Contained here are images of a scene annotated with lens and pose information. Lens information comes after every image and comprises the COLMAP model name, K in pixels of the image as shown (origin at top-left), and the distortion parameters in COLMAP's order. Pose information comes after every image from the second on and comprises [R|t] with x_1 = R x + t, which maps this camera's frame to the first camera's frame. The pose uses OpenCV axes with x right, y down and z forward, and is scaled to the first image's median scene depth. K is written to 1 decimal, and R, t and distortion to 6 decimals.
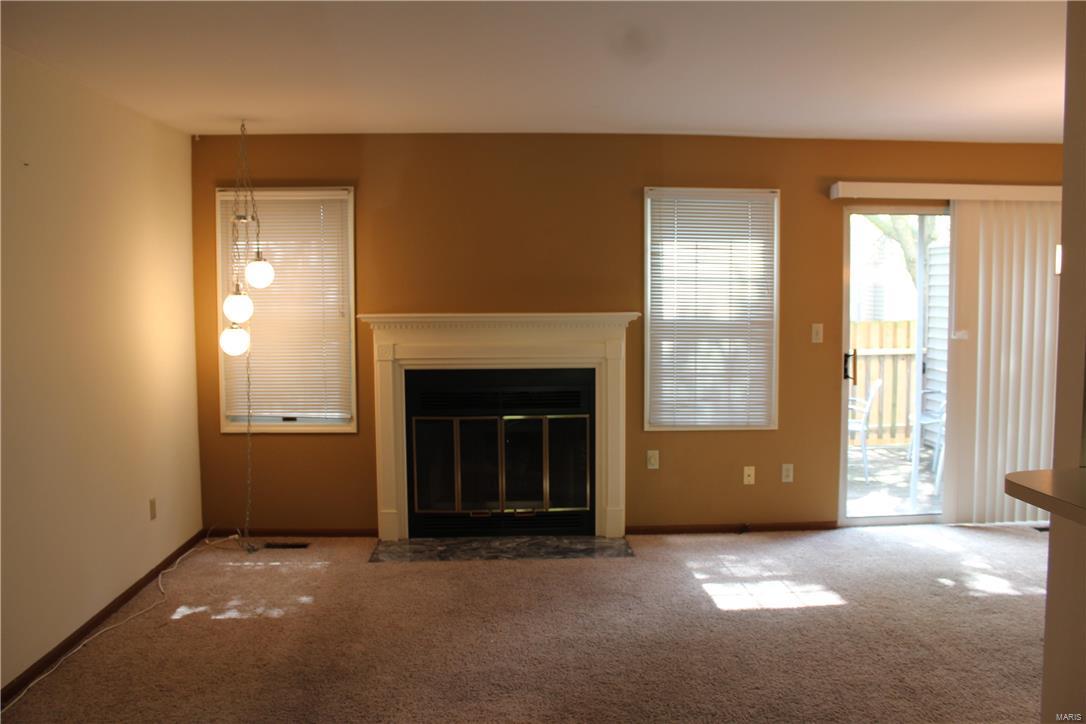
lens RADIAL K [[888.9, 0, 543.0], [0, 888.9, 362.0], [0, 0, 1]] dist [-0.165139, 0.141856]
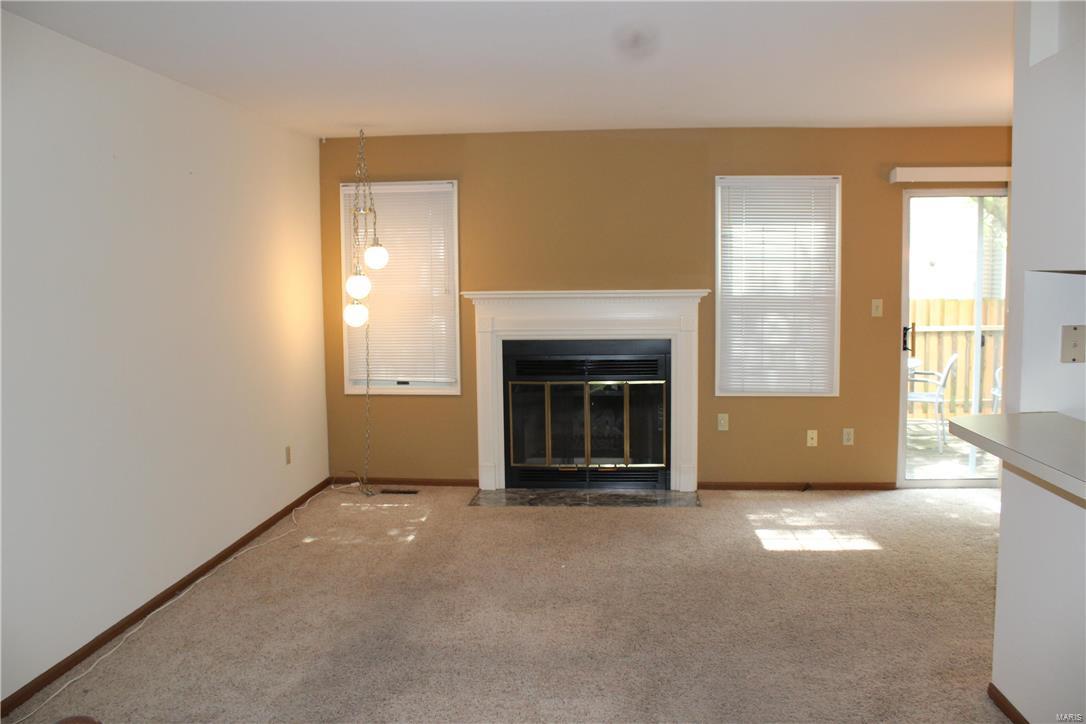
lens RADIAL K [[888.9, 0, 543.0], [0, 888.9, 362.0], [0, 0, 1]] dist [-0.165139, 0.141856]
pose [[0.990111, 0.005984, -0.140157, 0.056489], [-0.002821, 0.999737, 0.022756, 0.010700], [0.140256, -0.022135, 0.989868, -0.126097]]
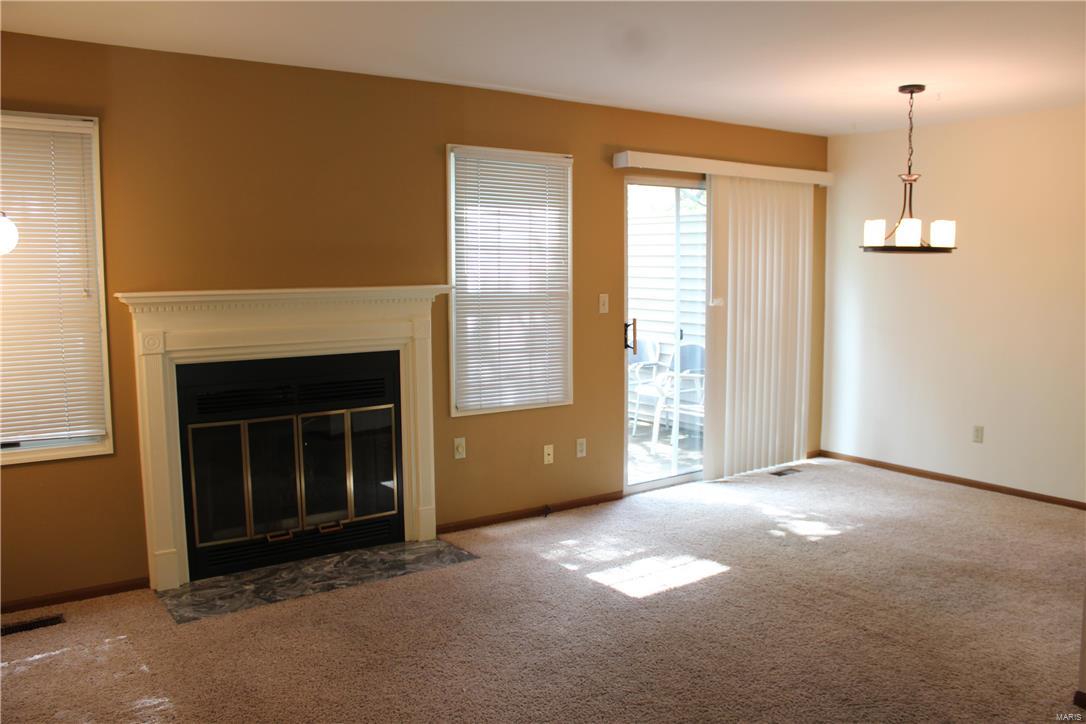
lens RADIAL K [[888.9, 0, 543.0], [0, 888.9, 362.0], [0, 0, 1]] dist [-0.165139, 0.141856]
pose [[0.840972, -0.056806, 0.538089, -0.291781], [0.041261, 0.998311, 0.040904, -0.011144], [-0.539503, -0.012197, 0.841895, 0.198357]]
